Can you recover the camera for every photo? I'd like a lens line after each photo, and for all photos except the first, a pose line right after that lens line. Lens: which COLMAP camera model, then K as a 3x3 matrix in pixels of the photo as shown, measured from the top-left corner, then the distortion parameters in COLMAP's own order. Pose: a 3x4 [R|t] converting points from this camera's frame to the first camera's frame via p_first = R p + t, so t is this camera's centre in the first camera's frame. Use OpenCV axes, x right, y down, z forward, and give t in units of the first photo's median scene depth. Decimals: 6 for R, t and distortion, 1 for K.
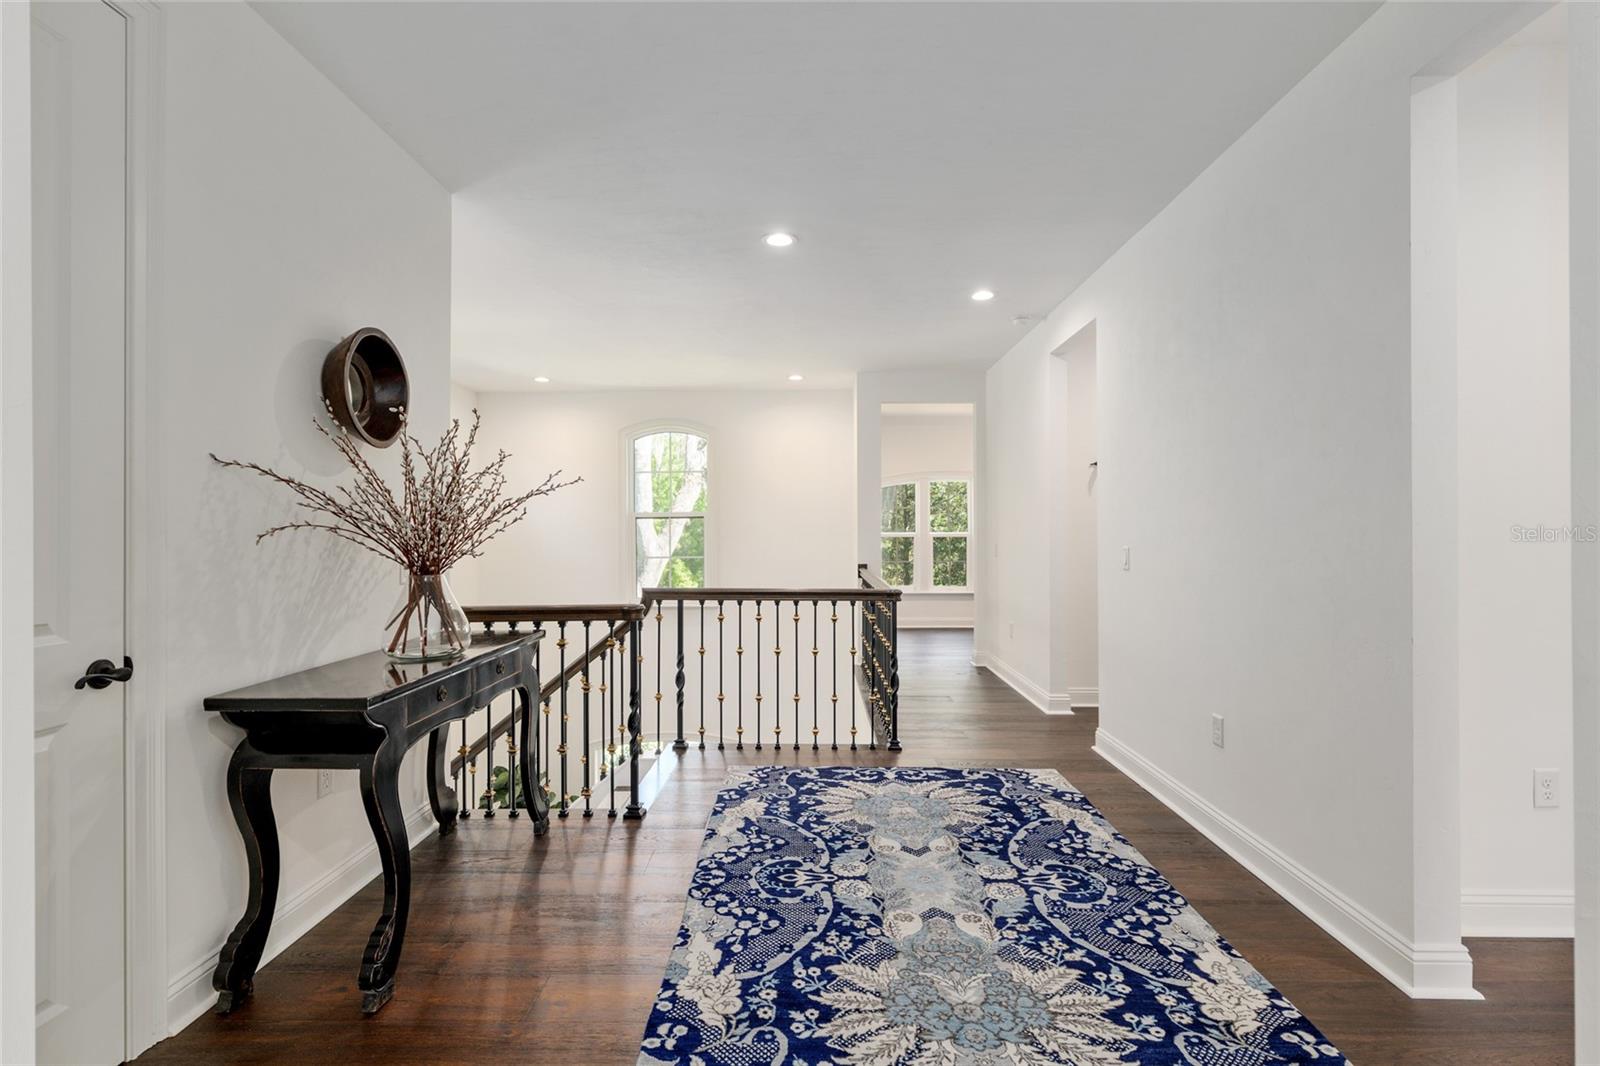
lens RADIAL K [[777.1, 0, 802.5], [0, 777.1, 531.7], [0, 0, 1]] dist [0.000460, 0.000053]
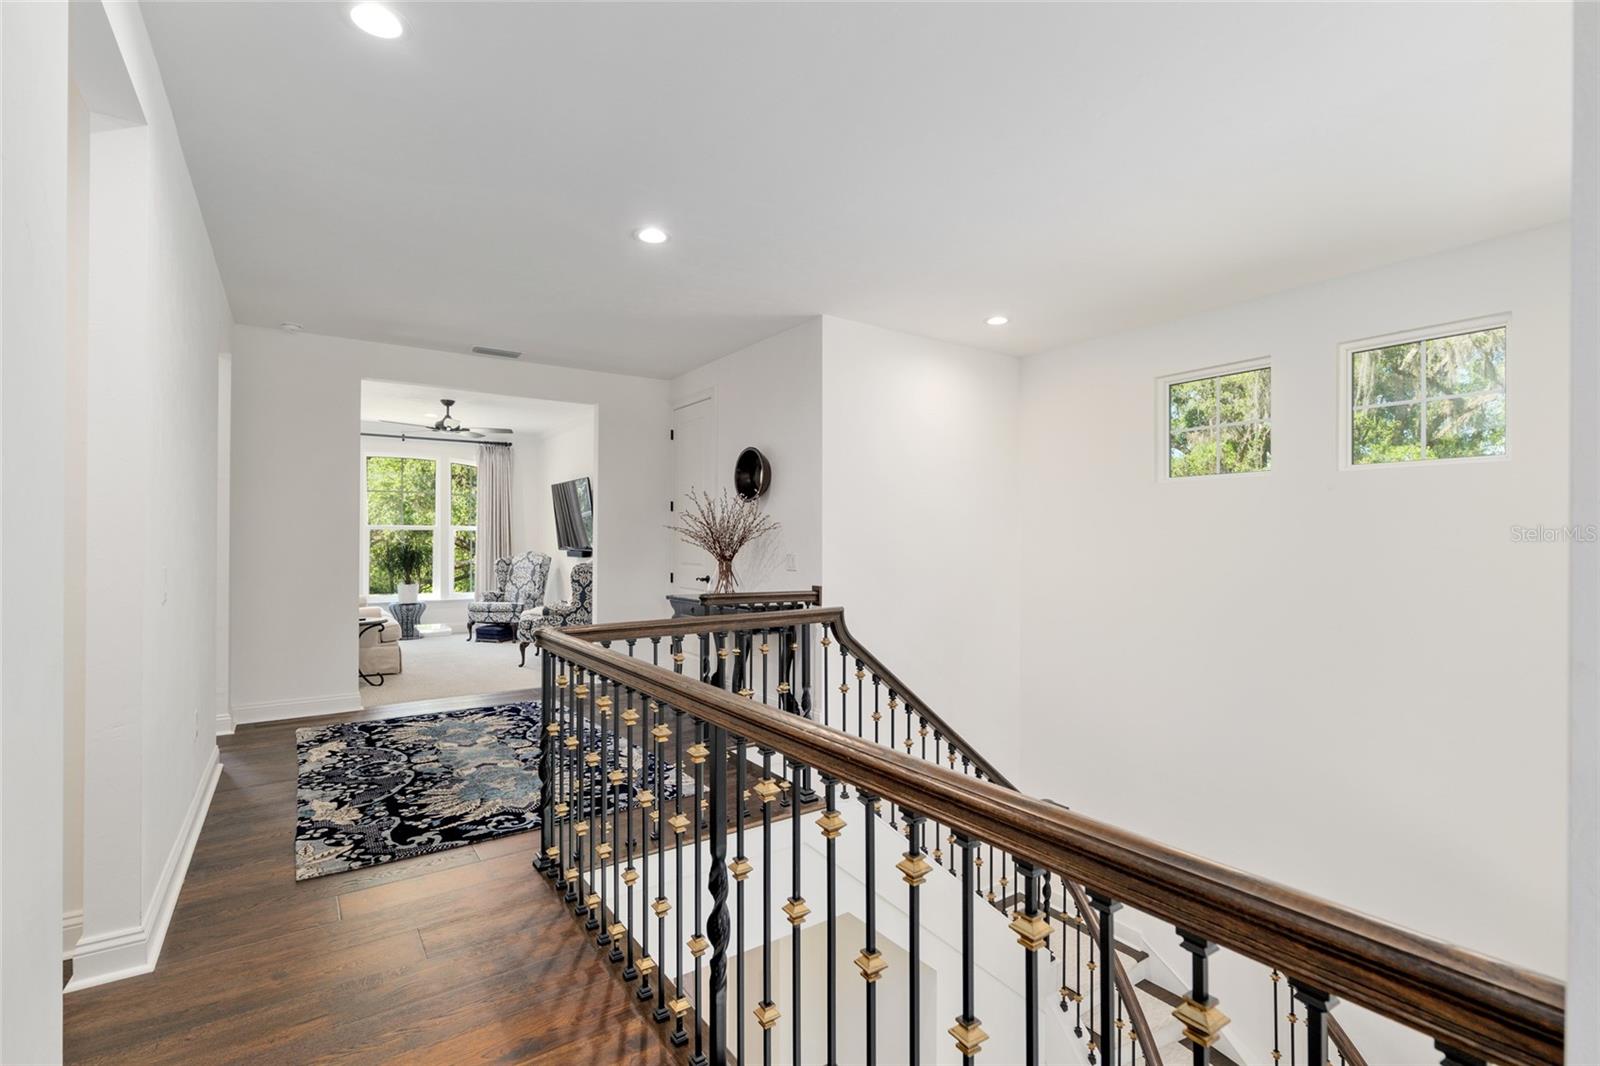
lens RADIAL K [[734.2, 0, 806.7], [0, 734.2, 537.6], [0, 0, 1]] dist [0.000538, -0.000137]
pose [[-0.813222, -0.003525, -0.581943, 0.412962], [0.000656, 0.999975, -0.006975, -0.001631], [0.581953, -0.006054, -0.813200, 2.226021]]
